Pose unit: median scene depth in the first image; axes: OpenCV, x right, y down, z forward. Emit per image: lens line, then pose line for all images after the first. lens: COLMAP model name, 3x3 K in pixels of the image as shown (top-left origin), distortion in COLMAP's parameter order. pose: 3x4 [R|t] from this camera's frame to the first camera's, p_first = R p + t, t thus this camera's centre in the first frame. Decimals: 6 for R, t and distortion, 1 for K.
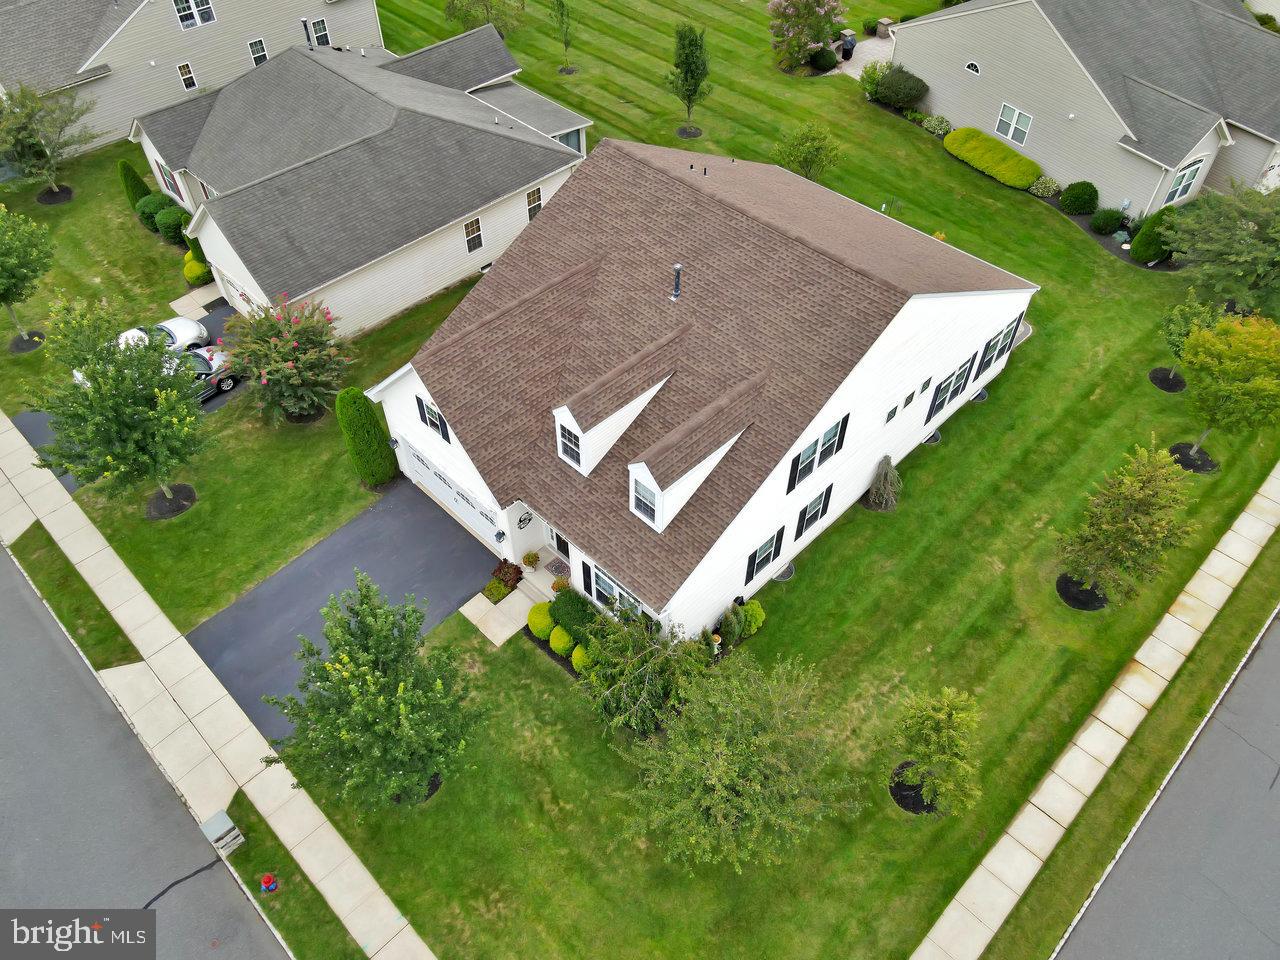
lens RADIAL K [[926.6, 0, 640.0], [0, 926.6, 480.0], [0, 0, 1]] dist [0.011712, 0.011888]
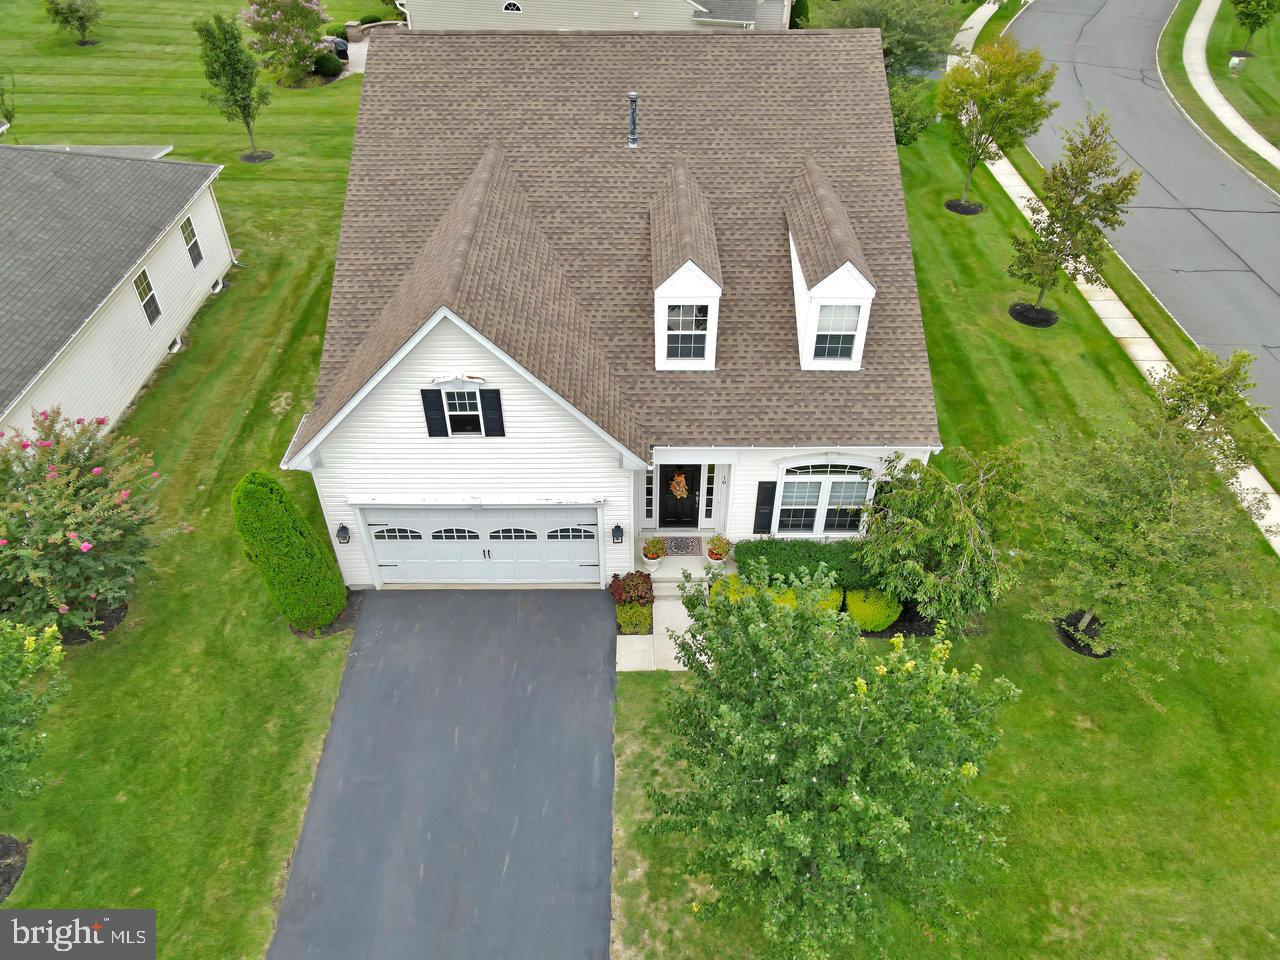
lens RADIAL K [[926.6, 0, 640.0], [0, 926.6, 480.0], [0, 0, 1]] dist [0.011712, 0.011888]
pose [[0.708068, -0.458966, 0.536647, -0.491693], [0.524140, 0.850865, 0.036133, 0.011831], [-0.473198, 0.255694, 0.843033, 0.430697]]
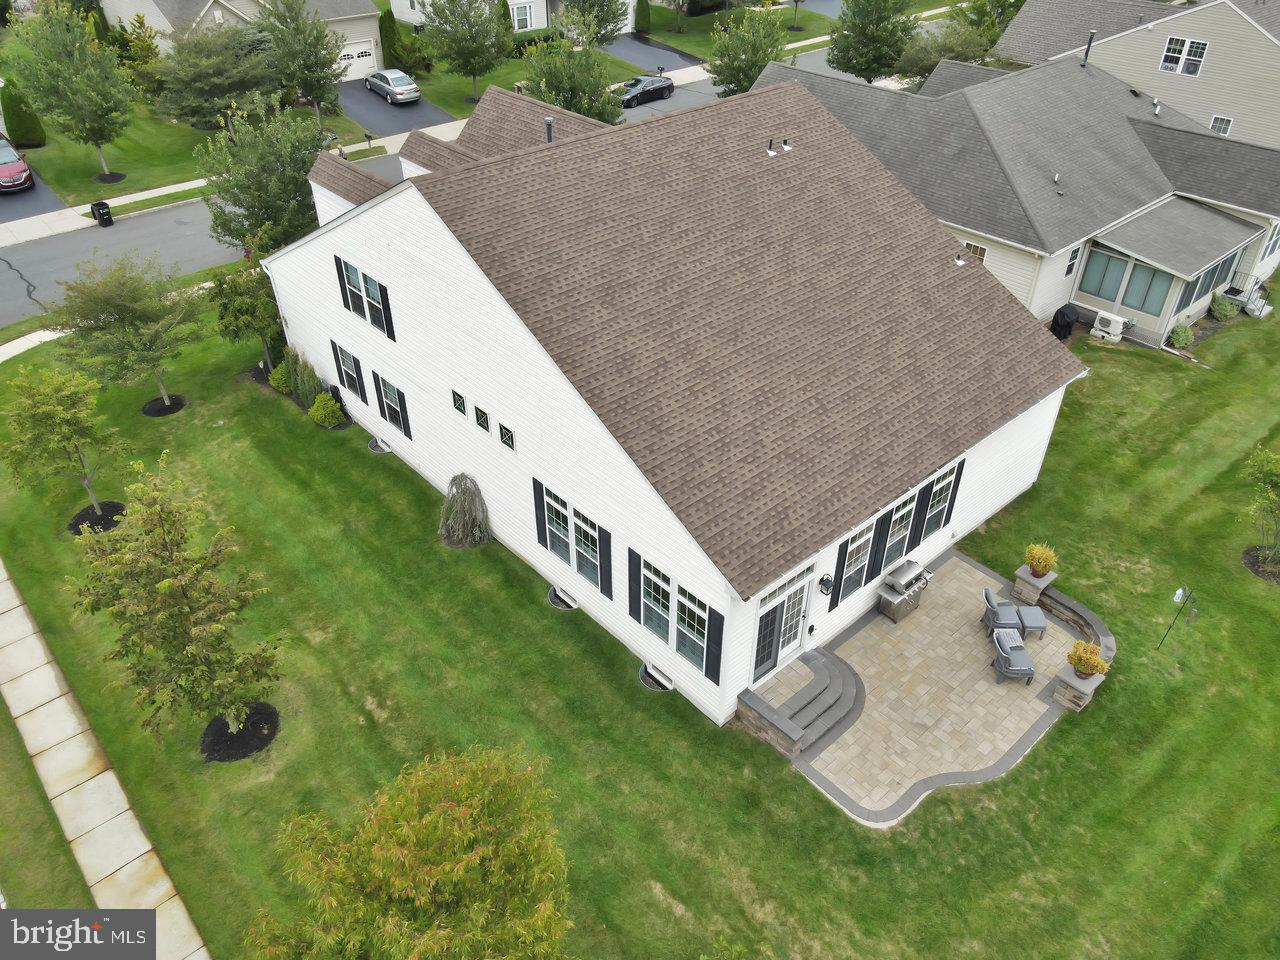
lens RADIAL K [[926.6, 0, 640.0], [0, 926.6, 480.0], [0, 0, 1]] dist [0.011712, 0.011888]
pose [[-0.057447, 0.593519, -0.802767, 0.950113], [-0.739008, 0.515355, 0.433907, -0.496193], [0.671243, 0.618178, 0.409010, 0.883651]]
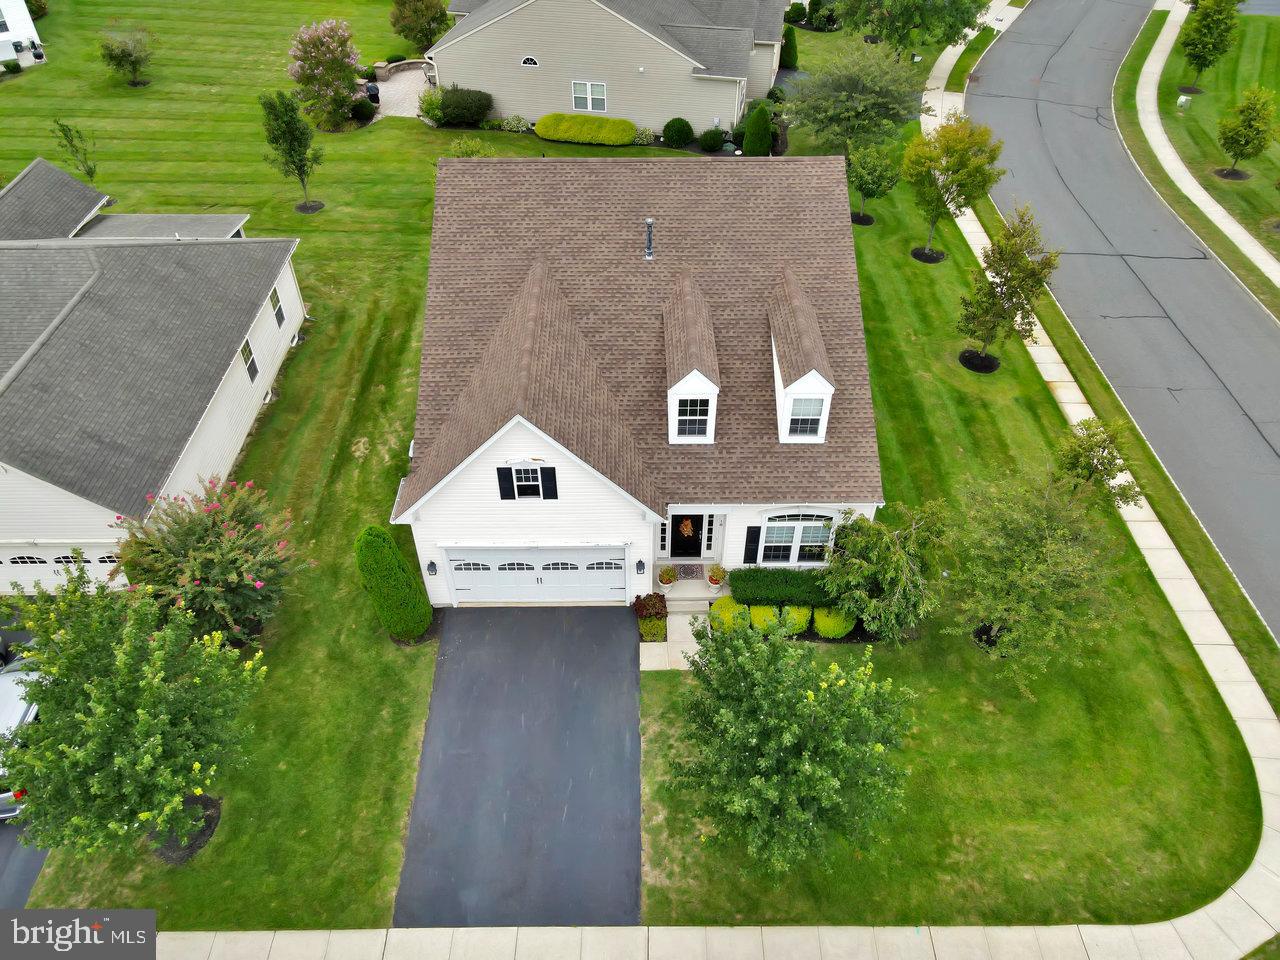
lens RADIAL K [[926.1, 0, 640.0], [0, 926.1, 480.0], [0, 0, 1]] dist [-0.007316, 0.057833]
pose [[0.703529, -0.481723, 0.522485, -0.584562], [0.527504, 0.846639, 0.070302, -0.073382], [-0.476222, 0.226154, 0.849745, 0.241225]]
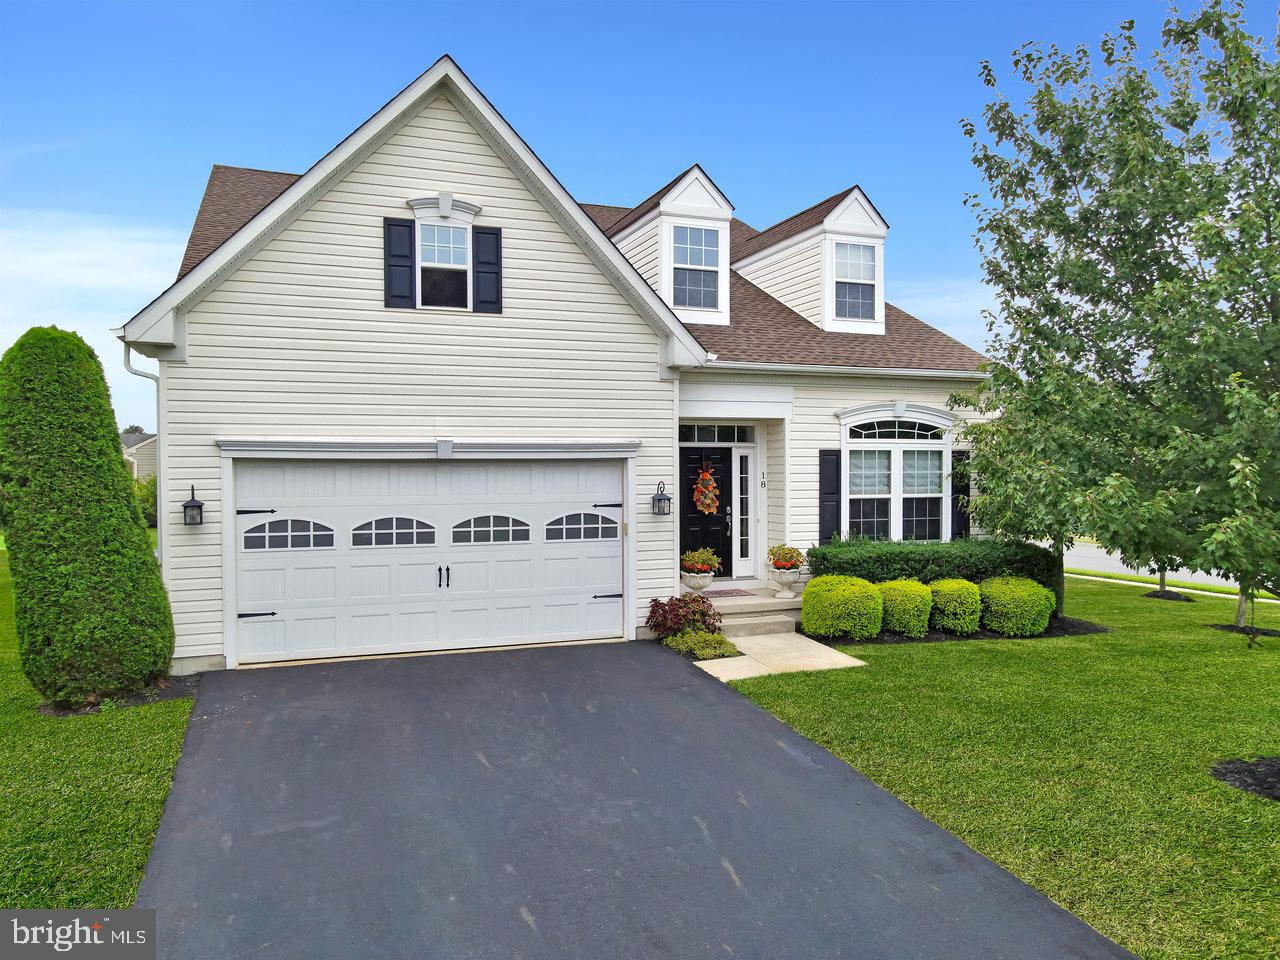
lens RADIAL K [[928.5, 0, 641.6], [0, 928.5, 482.6], [0, 0, 1]] dist [0.007507, 0.007410]
pose [[0.413041, -0.017440, 0.910546, -0.563029], [0.677521, 0.674001, -0.294427, 0.179736], [-0.608574, 0.738524, 0.290206, 0.894711]]
